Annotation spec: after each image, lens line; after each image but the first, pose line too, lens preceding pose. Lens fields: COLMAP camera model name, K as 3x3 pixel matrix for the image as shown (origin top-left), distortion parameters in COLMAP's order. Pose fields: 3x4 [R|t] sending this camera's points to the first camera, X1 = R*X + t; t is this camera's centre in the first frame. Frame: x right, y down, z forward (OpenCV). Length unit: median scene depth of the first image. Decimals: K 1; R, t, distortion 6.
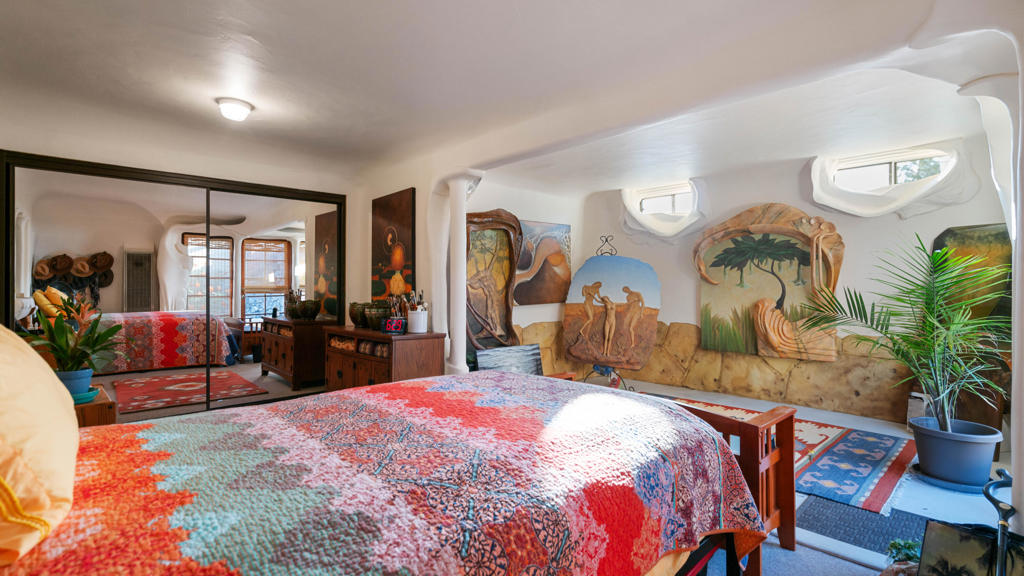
lens RADIAL K [[489.8, 0, 513.2], [0, 489.8, 282.4], [0, 0, 1]] dist [-0.000486, -0.000214]
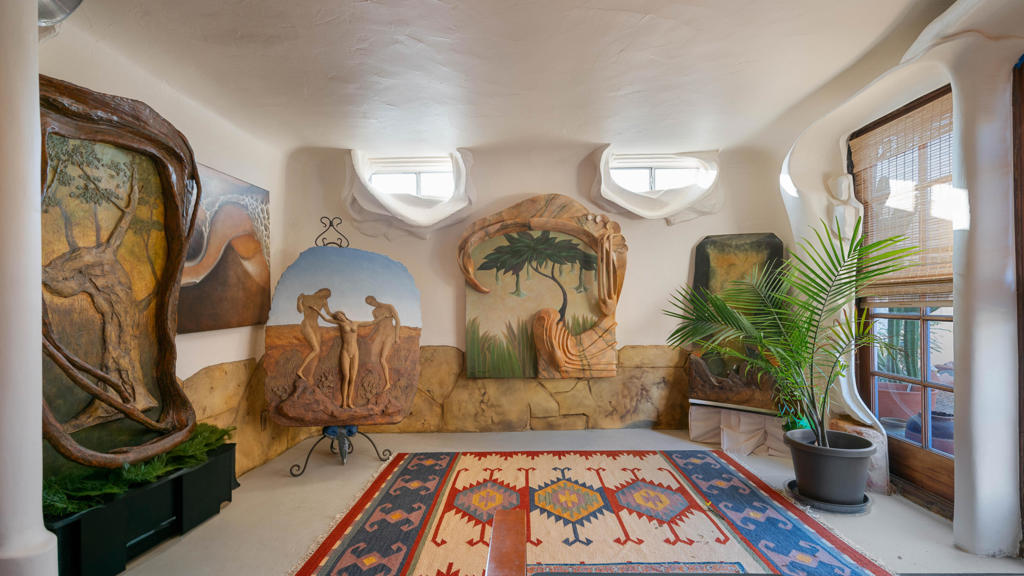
lens RADIAL K [[466.0, 0, 515.2], [0, 466.0, 301.0], [0, 0, 1]] dist [-0.003429, 0.003788]
pose [[0.711448, -0.006554, 0.702708, -0.074826], [0.008645, 0.999962, 0.000573, 0.018258], [-0.702686, 0.005668, 0.711478, 0.469157]]
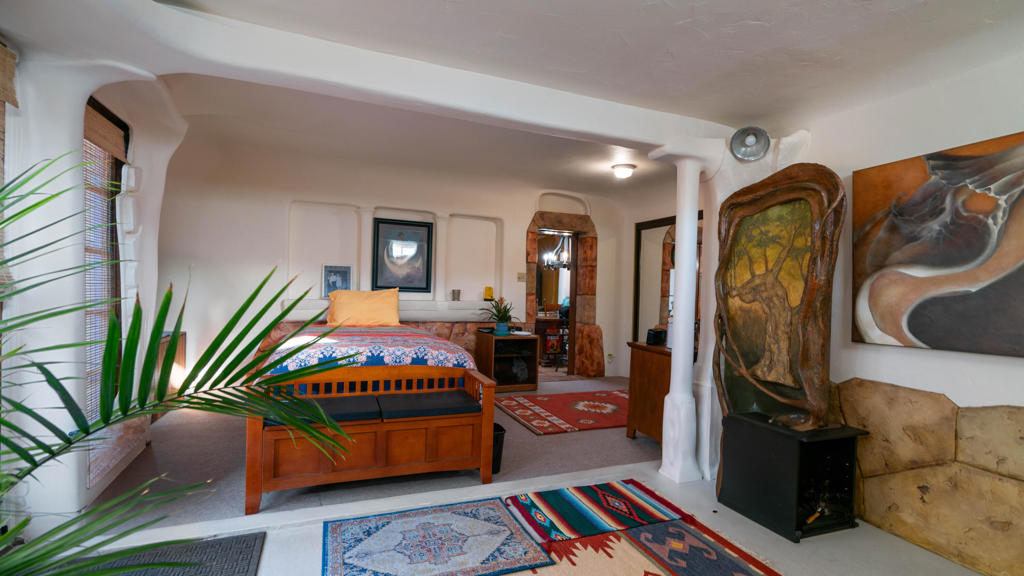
lens RADIAL K [[466.0, 0, 508.8], [0, 466.0, 296.0], [0, 0, 1]] dist [-0.003429, 0.003788]
pose [[-0.382367, 0.000590, -0.924010, 0.568946], [-0.024275, 0.999648, 0.010683, 0.005034], [0.923692, 0.026515, -0.382218, 0.850188]]
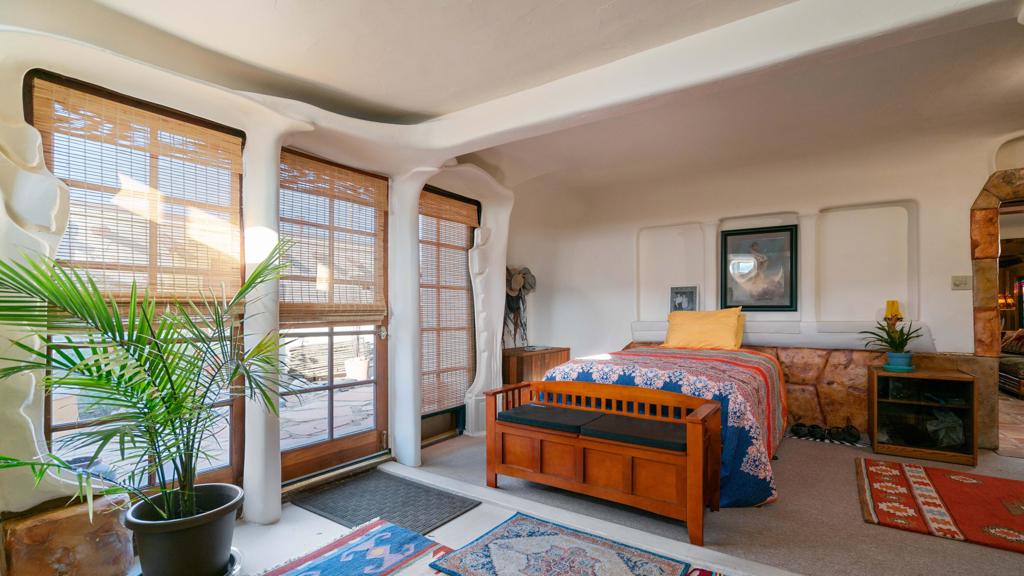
lens RADIAL K [[466.0, 0, 509.4], [0, 466.0, 310.8], [0, 0, 1]] dist [-0.003429, 0.003788]
pose [[-0.982463, 0.003914, -0.186416, 0.324169], [0.004826, 0.999979, -0.004437, 0.013303], [0.186394, -0.005259, -0.982461, 1.022601]]
